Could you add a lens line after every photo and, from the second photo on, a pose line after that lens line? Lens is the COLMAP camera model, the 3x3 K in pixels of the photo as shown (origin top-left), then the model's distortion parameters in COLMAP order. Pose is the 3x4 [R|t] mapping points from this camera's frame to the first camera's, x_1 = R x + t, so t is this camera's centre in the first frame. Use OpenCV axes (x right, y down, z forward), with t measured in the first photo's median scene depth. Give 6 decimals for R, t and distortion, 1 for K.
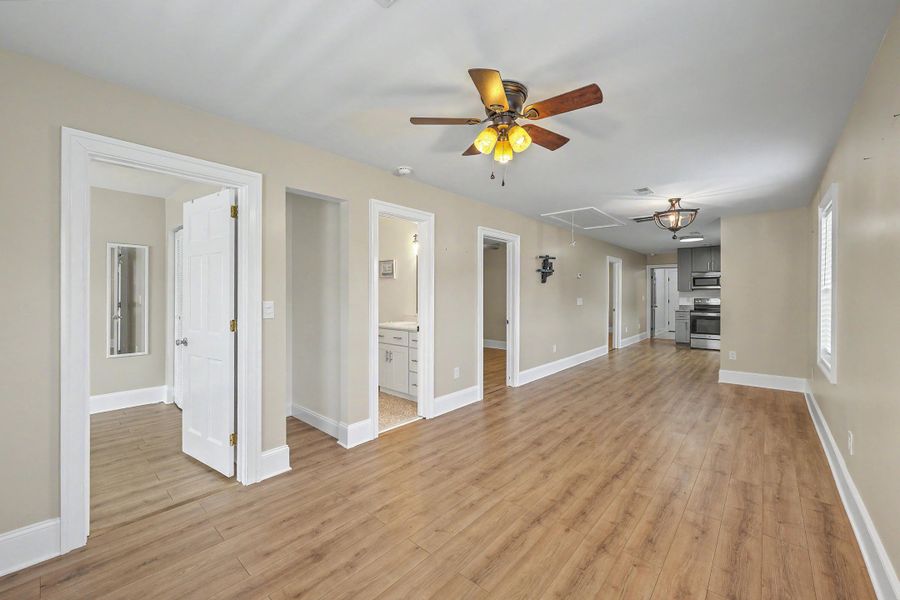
lens RADIAL K [[368.8, 0, 447.4], [0, 368.8, 295.0], [0, 0, 1]] dist [-0.002219, -0.000209]
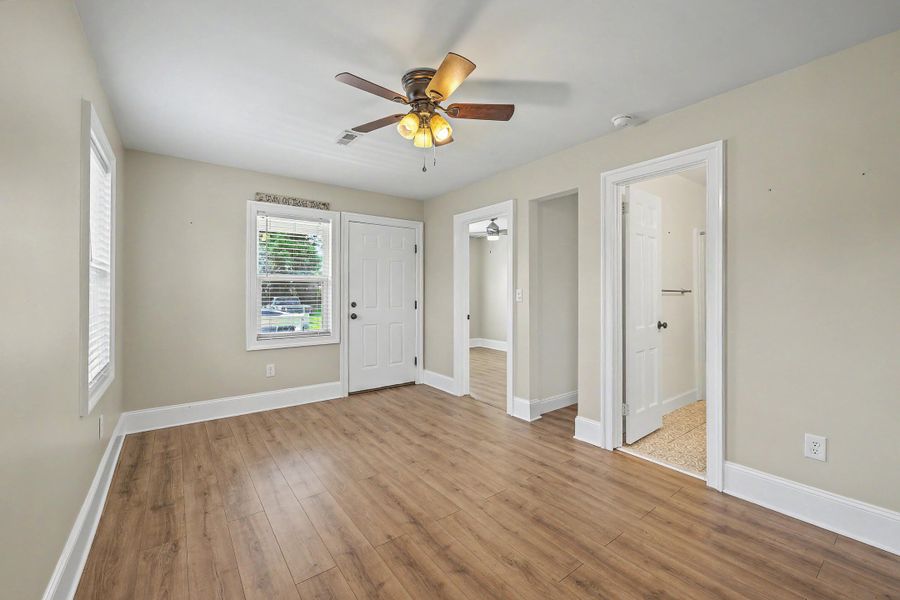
lens RADIAL K [[368.8, 0, 447.4], [0, 368.8, 295.0], [0, 0, 1]] dist [-0.002219, -0.000209]
pose [[-0.217105, 0.004671, -0.976137, 0.809569], [-0.001934, 0.999985, 0.005215, 0.027097], [0.976146, 0.003020, -0.217092, 0.919026]]
